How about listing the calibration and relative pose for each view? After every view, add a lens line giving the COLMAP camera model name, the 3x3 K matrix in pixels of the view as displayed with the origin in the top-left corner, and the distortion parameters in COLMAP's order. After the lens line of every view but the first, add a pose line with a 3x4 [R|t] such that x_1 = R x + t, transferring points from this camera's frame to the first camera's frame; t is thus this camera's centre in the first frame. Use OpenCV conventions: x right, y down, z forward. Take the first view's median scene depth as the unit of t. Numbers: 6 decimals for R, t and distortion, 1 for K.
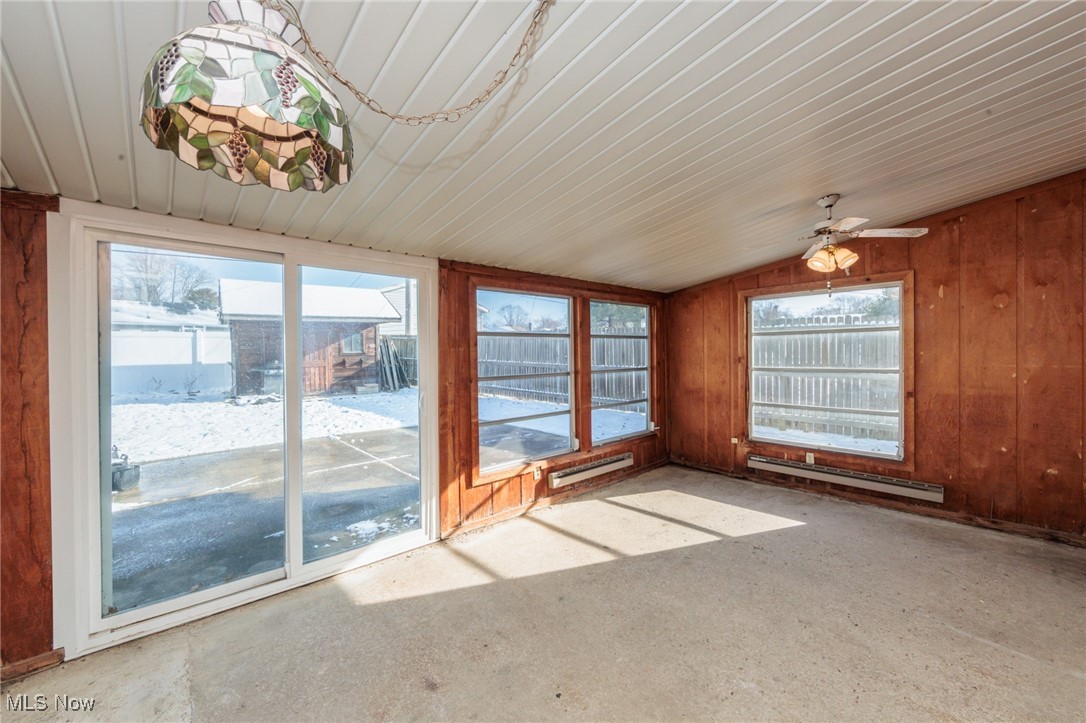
lens RADIAL K [[427.1, 0, 551.6], [0, 427.1, 355.9], [0, 0, 1]] dist [-0.003284, -0.000472]
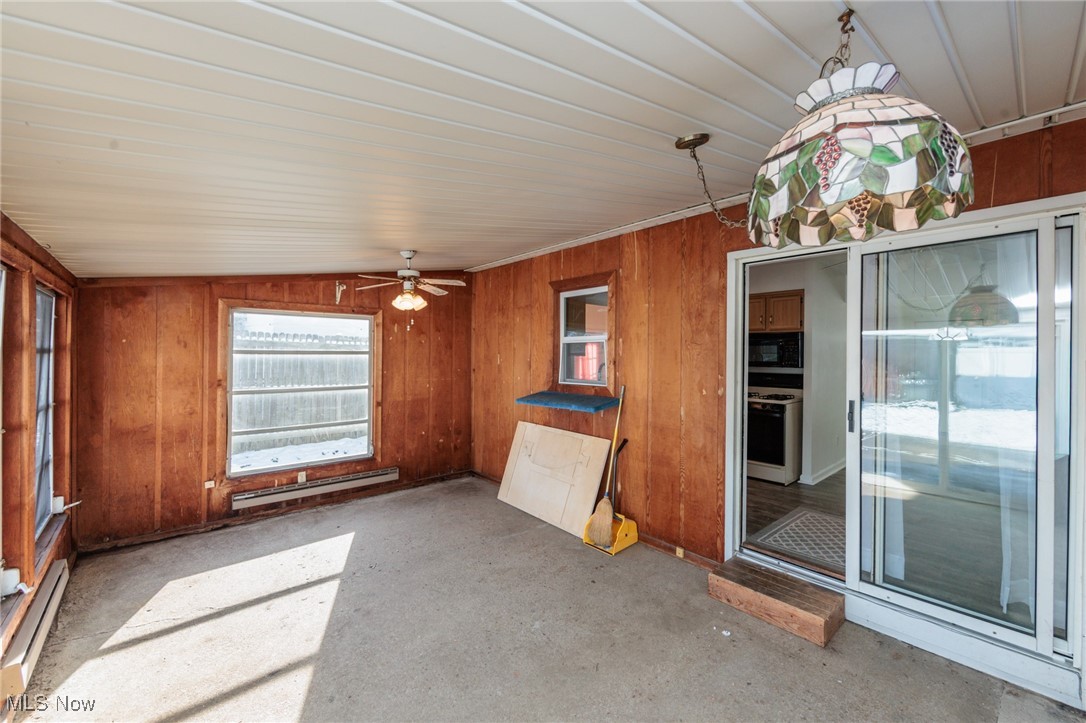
lens RADIAL K [[427.1, 0, 545.4], [0, 427.1, 355.1], [0, 0, 1]] dist [-0.003284, -0.000472]
pose [[0.023909, 0.013256, 0.999626, -0.400847], [-0.001128, 0.999912, -0.013233, -0.037579], [-0.999714, -0.000812, 0.023922, 0.400237]]
